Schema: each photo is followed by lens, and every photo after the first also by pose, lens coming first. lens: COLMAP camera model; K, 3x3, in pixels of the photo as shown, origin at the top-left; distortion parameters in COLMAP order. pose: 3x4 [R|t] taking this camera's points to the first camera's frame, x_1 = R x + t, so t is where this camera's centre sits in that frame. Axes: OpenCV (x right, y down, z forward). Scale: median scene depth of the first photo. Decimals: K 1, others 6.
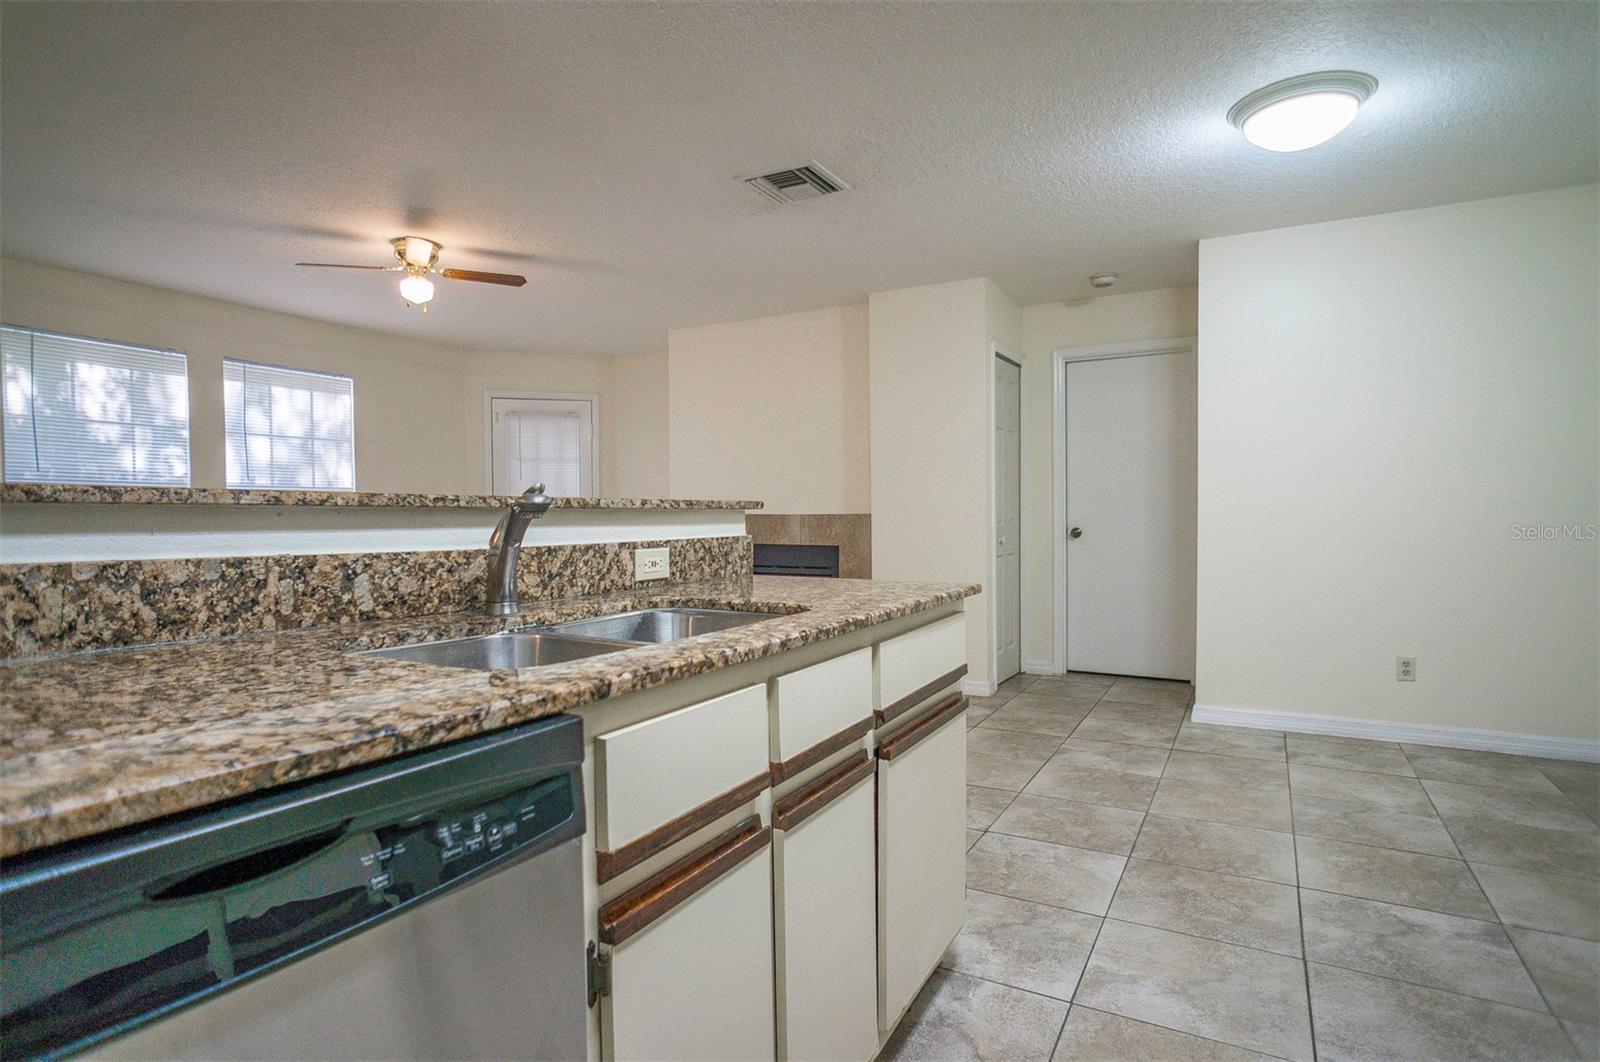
lens RADIAL K [[830.3, 0, 793.6], [0, 830.3, 523.0], [0, 0, 1]] dist [-0.018001, 0.006227]
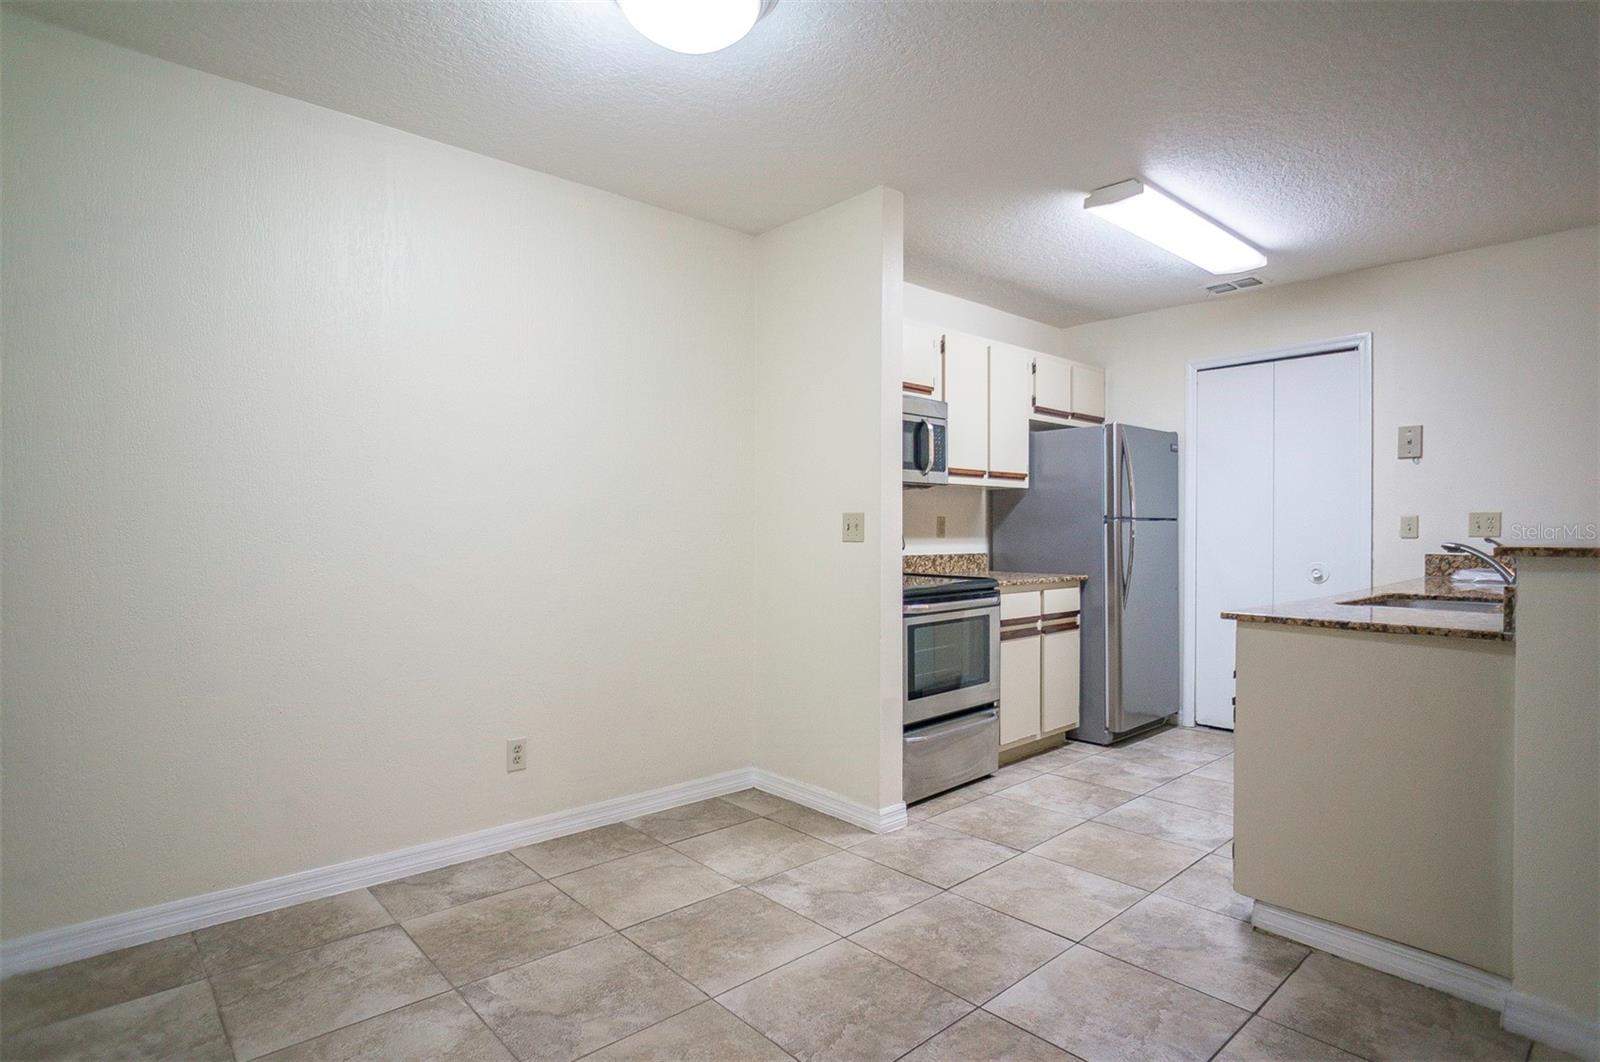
lens RADIAL K [[830.3, 0, 794.4], [0, 830.3, 538.1], [0, 0, 1]] dist [-0.018001, 0.006227]
pose [[-0.946028, -0.001819, 0.324079, 0.166230], [0.005310, 0.999763, 0.021111, -0.025476], [-0.324041, 0.021693, -0.945794, 0.918065]]
